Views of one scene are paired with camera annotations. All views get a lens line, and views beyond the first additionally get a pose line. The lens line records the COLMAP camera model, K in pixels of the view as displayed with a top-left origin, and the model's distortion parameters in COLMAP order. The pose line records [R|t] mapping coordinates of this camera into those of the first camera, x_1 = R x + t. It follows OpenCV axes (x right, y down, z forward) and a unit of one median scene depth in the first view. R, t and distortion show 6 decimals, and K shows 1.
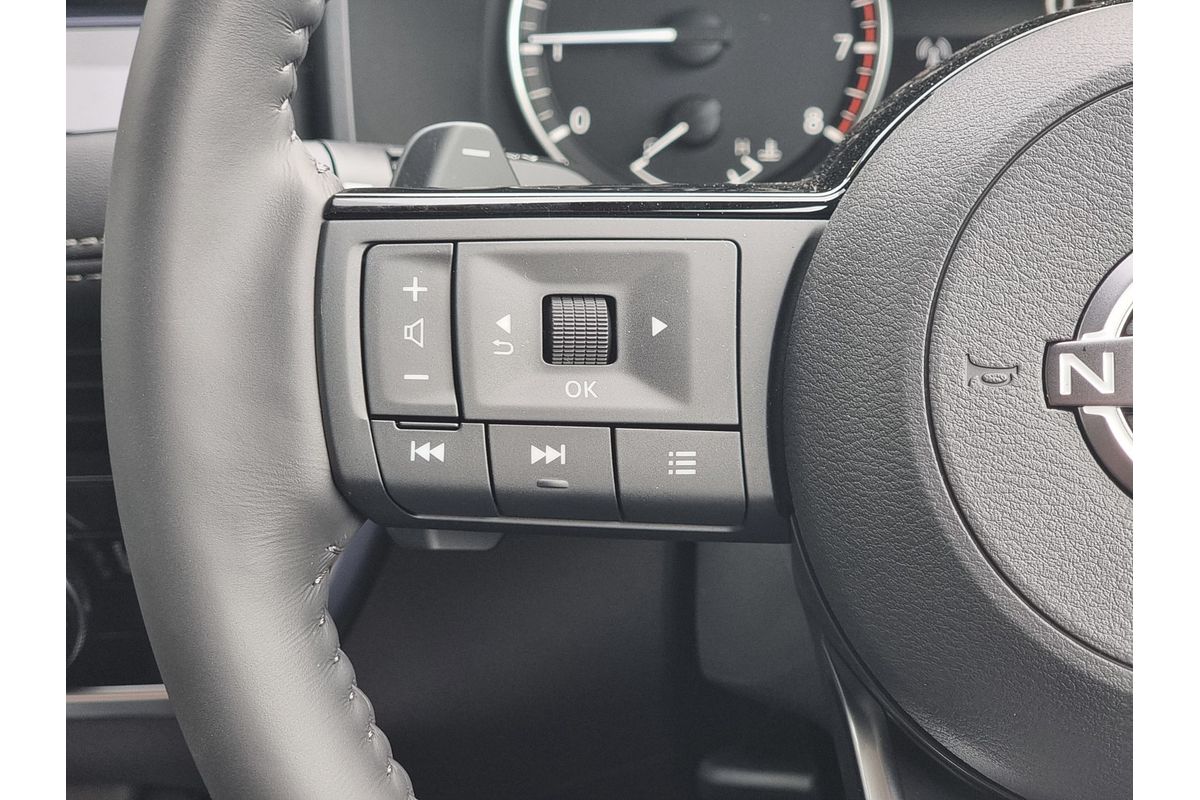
lens RADIAL K [[2137.7, 0, 600.0], [0, 2137.7, 400.0], [0, 0, 1]] dist [-0.079100, 0.074932]
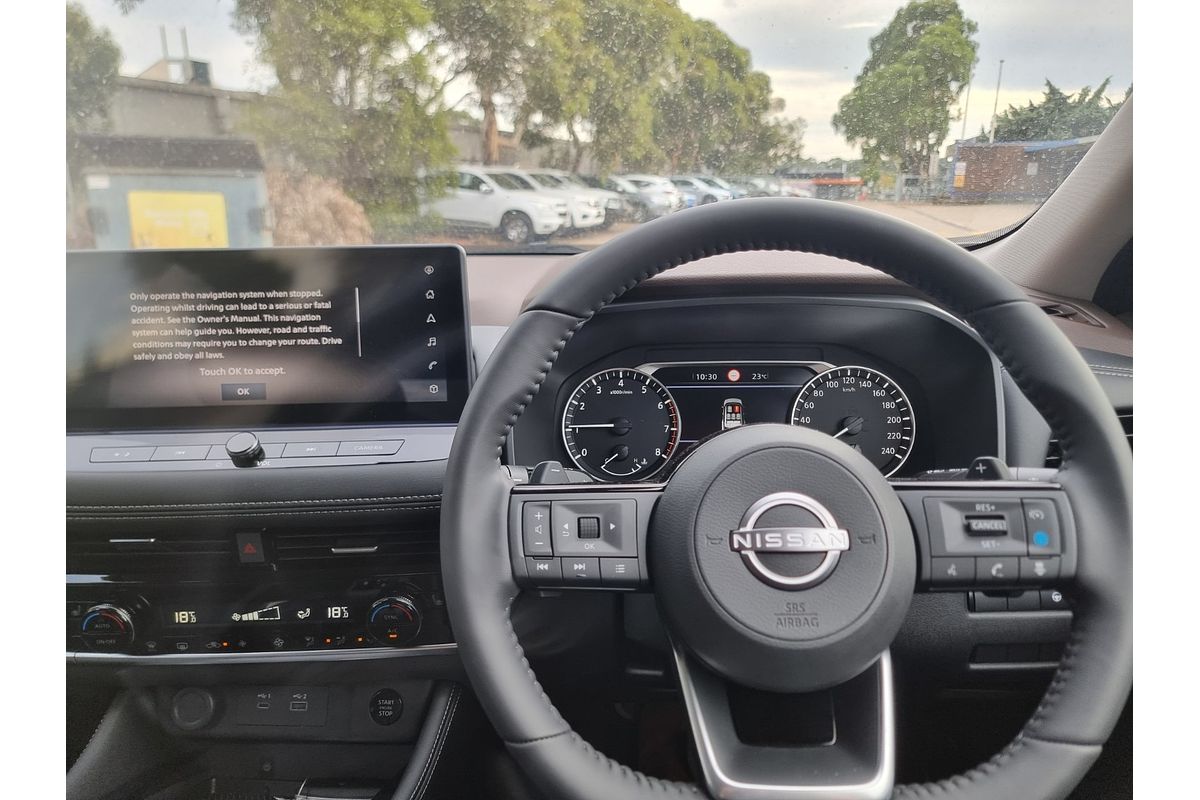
lens RADIAL K [[751.2, 0, 602.8], [0, 751.2, 384.9], [0, 0, 1]] dist [0.012802, -0.002852]
pose [[0.999636, -0.005531, 0.026421, -0.016859], [0.010397, 0.982155, -0.187784, -0.030818], [-0.024911, 0.187991, 0.981855, -0.175068]]
